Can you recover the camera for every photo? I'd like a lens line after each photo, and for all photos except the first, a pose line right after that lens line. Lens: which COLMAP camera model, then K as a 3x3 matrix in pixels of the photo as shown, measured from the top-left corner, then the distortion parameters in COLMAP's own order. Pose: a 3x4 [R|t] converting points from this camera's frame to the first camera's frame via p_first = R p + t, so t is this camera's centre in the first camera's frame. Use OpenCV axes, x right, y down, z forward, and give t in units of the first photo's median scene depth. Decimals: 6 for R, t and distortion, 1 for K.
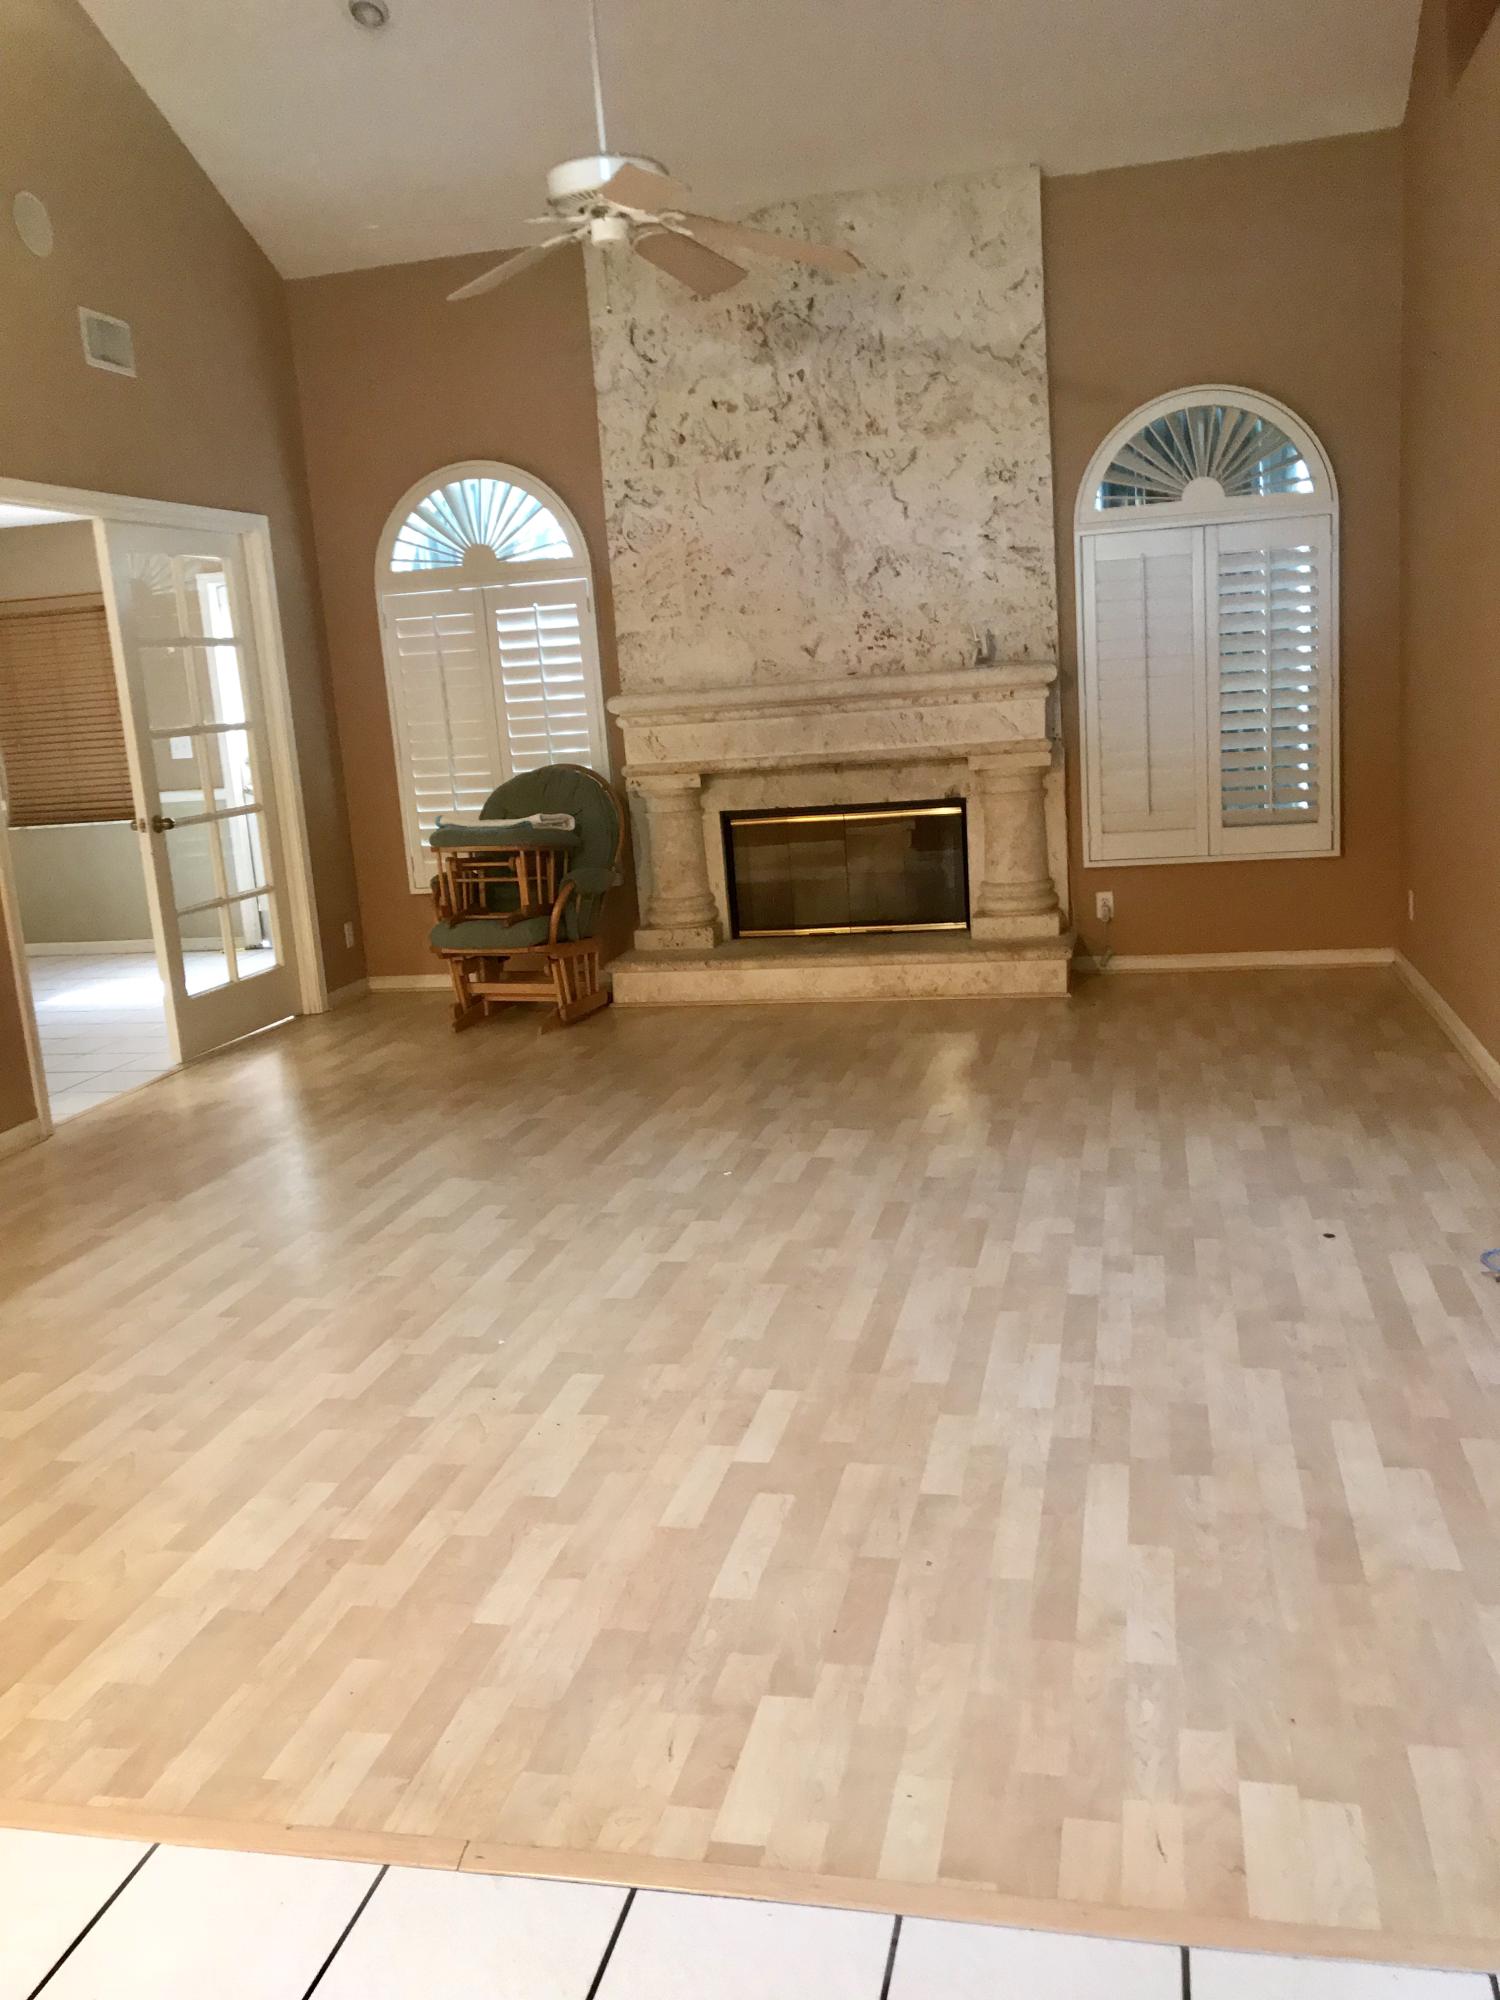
lens RADIAL K [[1618.4, 0, 750.0], [0, 1618.4, 1000.0], [0, 0, 1]] dist [0.066665, -0.251705]
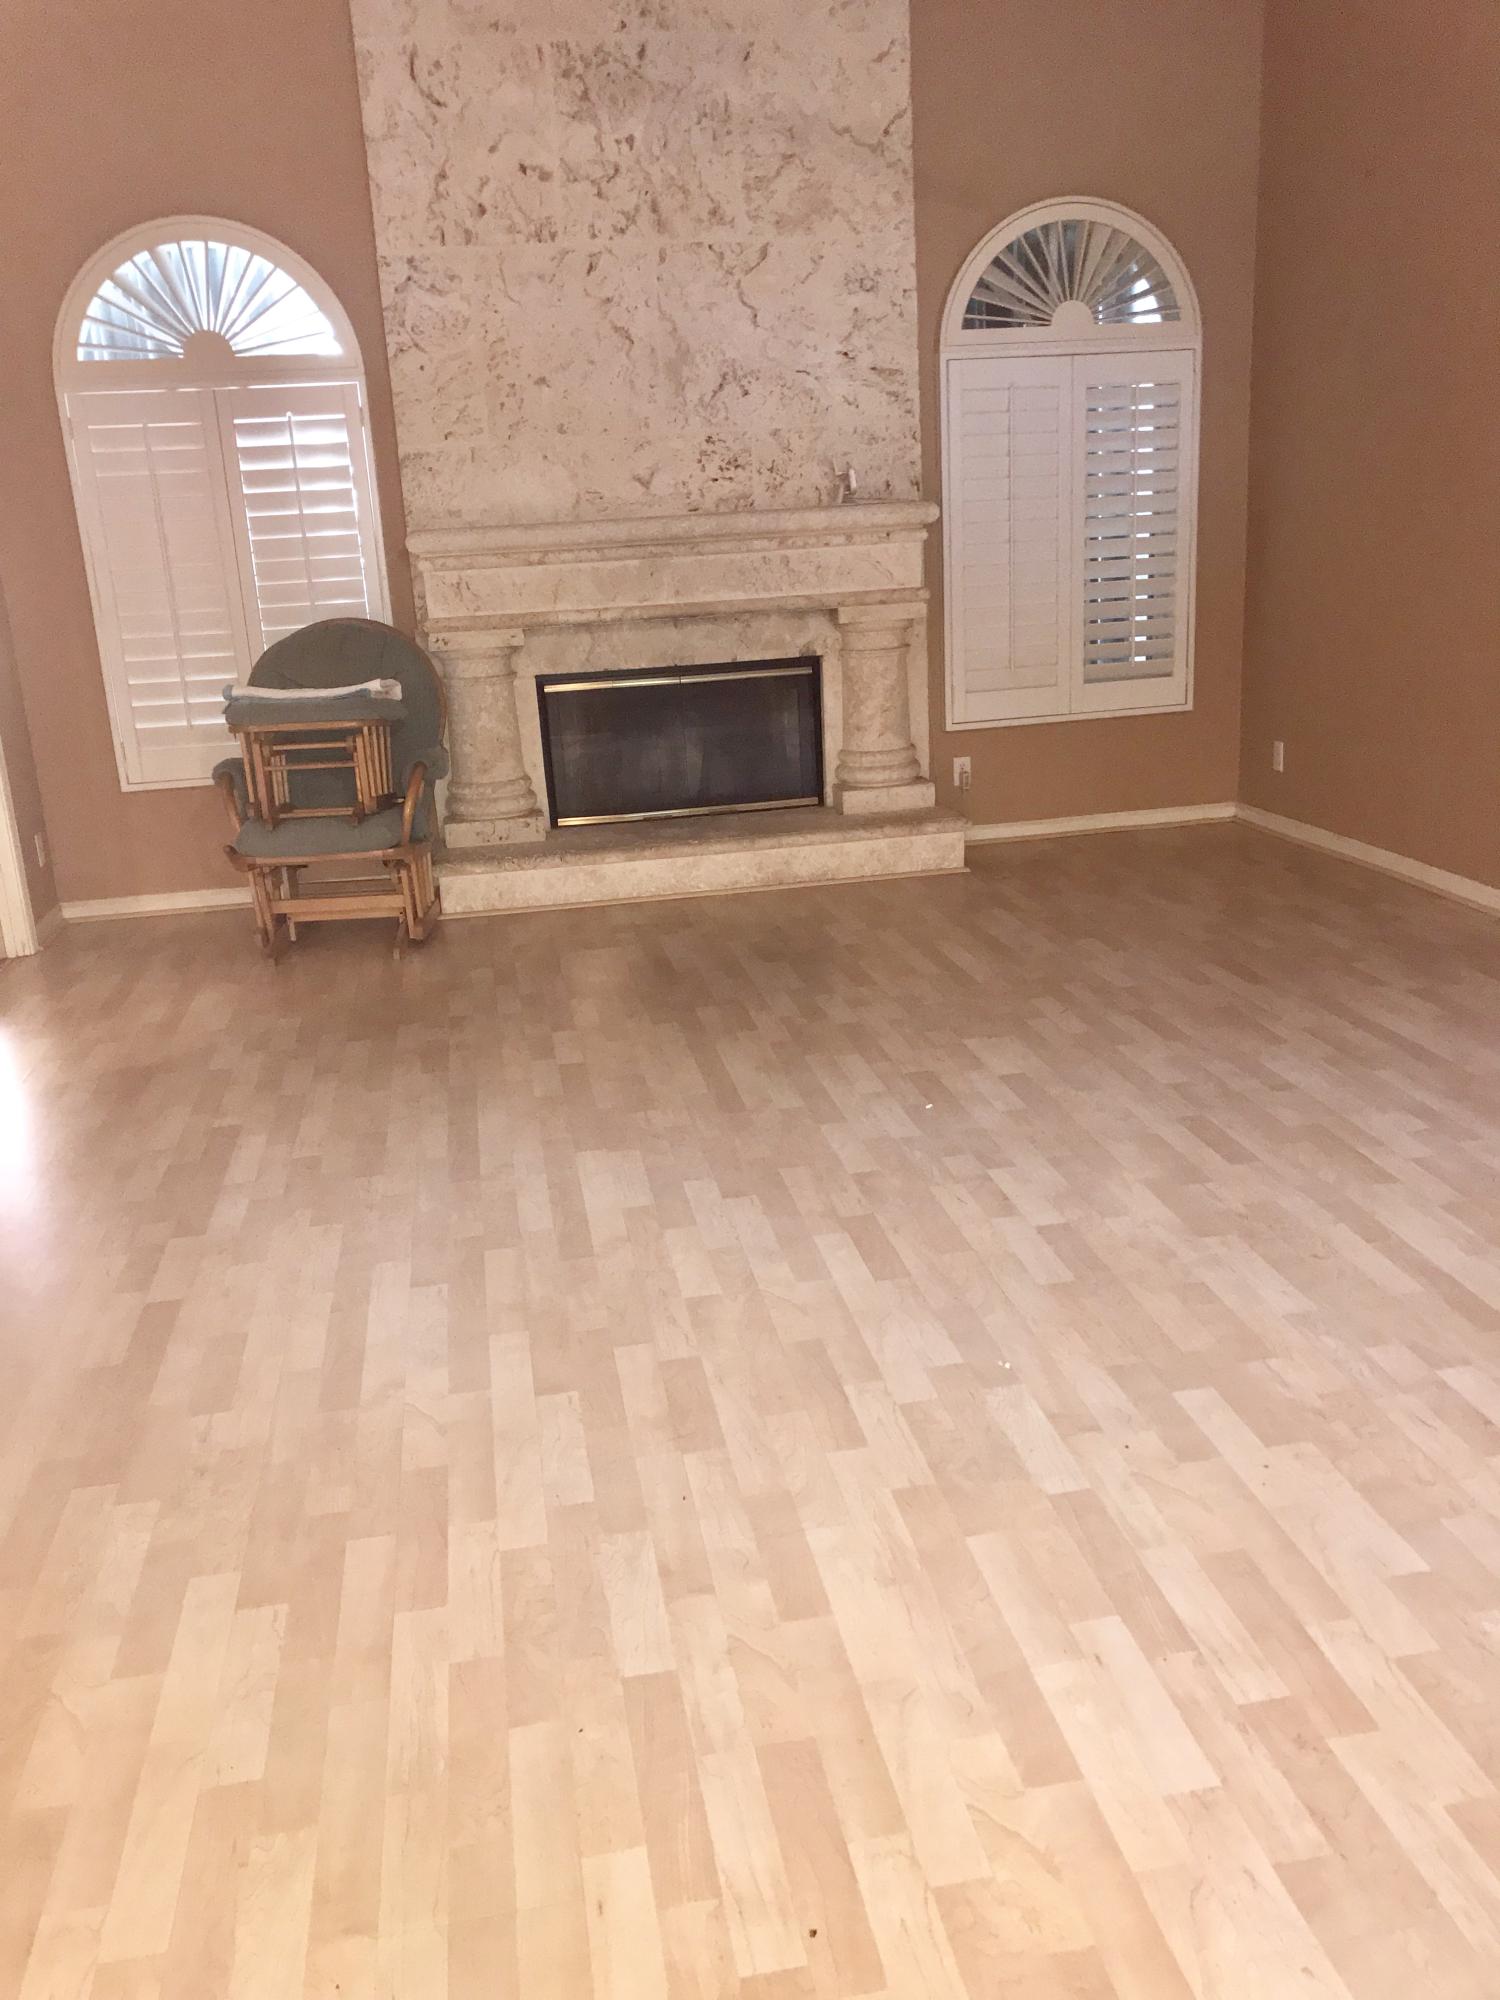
lens RADIAL K [[1655.8, 0, 750.0], [0, 1655.8, 1000.0], [0, 0, 1]] dist [-0.038650, 0.084350]
pose [[0.922873, -0.088161, 0.374877, -0.265868], [0.063009, 0.994893, 0.078856, -0.011351], [-0.379914, -0.049154, 0.923715, 0.178046]]
